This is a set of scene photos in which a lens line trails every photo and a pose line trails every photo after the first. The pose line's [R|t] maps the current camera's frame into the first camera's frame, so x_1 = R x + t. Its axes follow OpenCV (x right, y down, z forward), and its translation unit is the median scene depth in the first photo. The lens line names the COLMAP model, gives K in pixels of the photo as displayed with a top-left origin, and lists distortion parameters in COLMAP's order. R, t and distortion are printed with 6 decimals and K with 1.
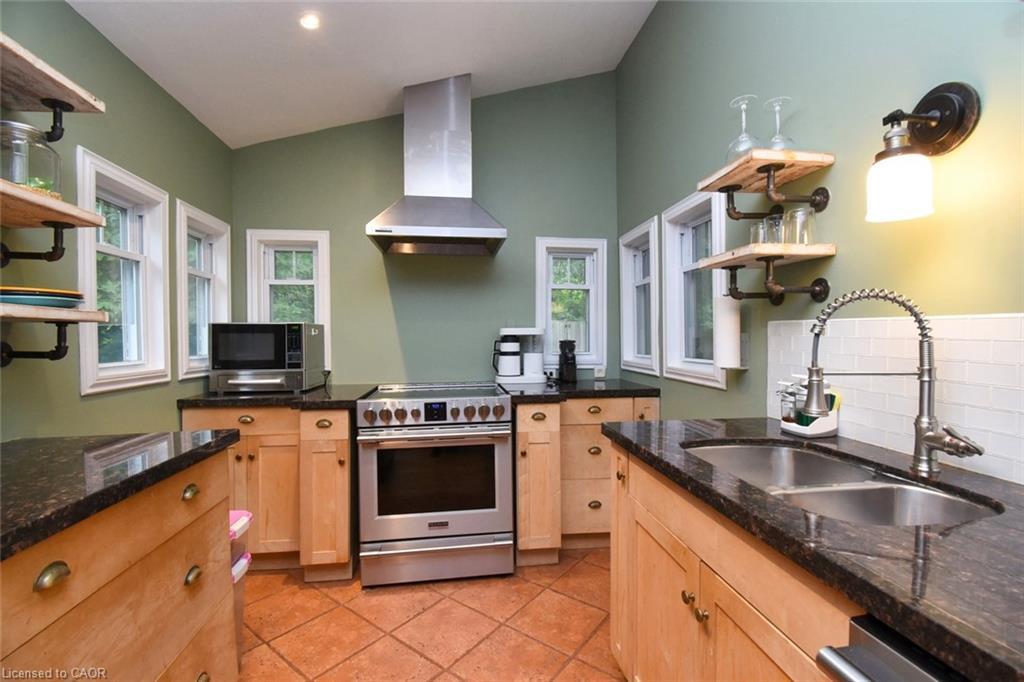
lens RADIAL K [[450.9, 0, 509.6], [0, 450.9, 341.1], [0, 0, 1]] dist [0.019795, -0.025689]
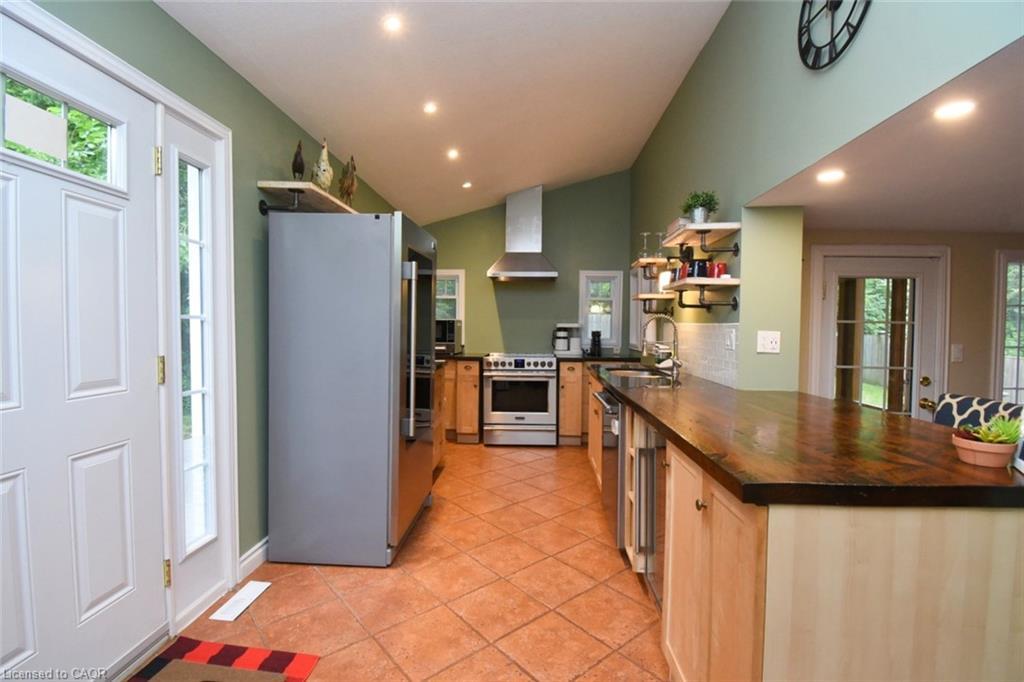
lens RADIAL K [[462.1, 0, 509.5], [0, 462.1, 341.7], [0, 0, 1]] dist [-0.001203, -0.000354]
pose [[0.981609, 0.022318, -0.189592, 0.182907], [-0.018432, 0.999583, 0.022232, 0.008892], [0.190009, -0.018329, 0.981611, -1.043118]]
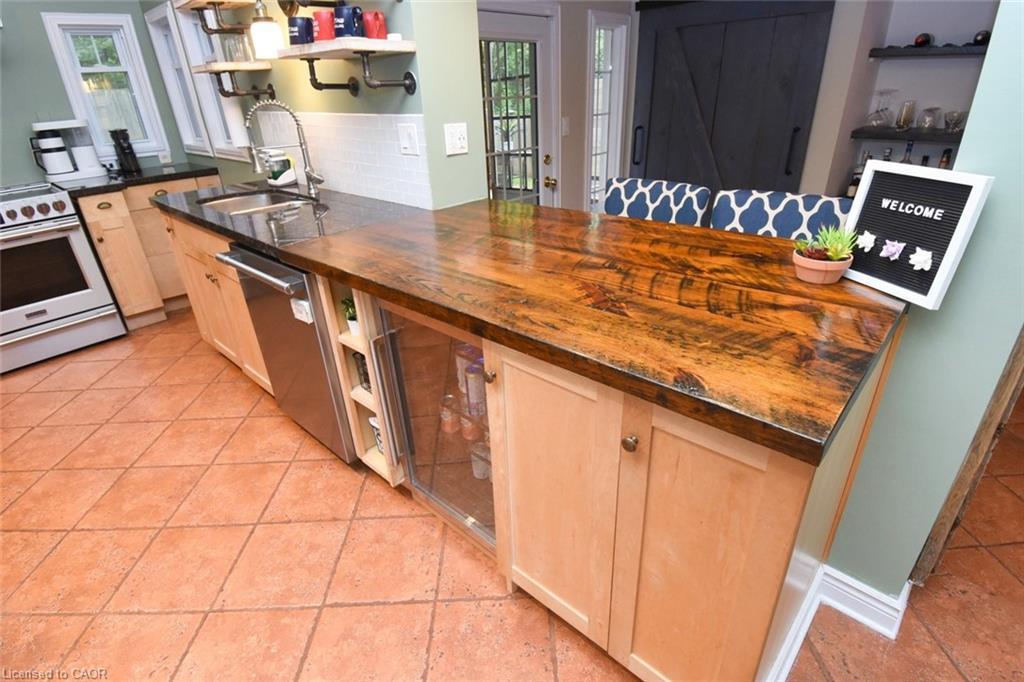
lens RADIAL K [[507.1, 0, 512.0], [0, 507.1, 341.0], [0, 0, 1]] dist [0.011963, -0.024492]
pose [[0.768820, -0.308192, 0.560298, 0.036393], [0.041566, 0.898429, 0.437147, -0.043257], [-0.638113, -0.312798, 0.703540, -0.684751]]
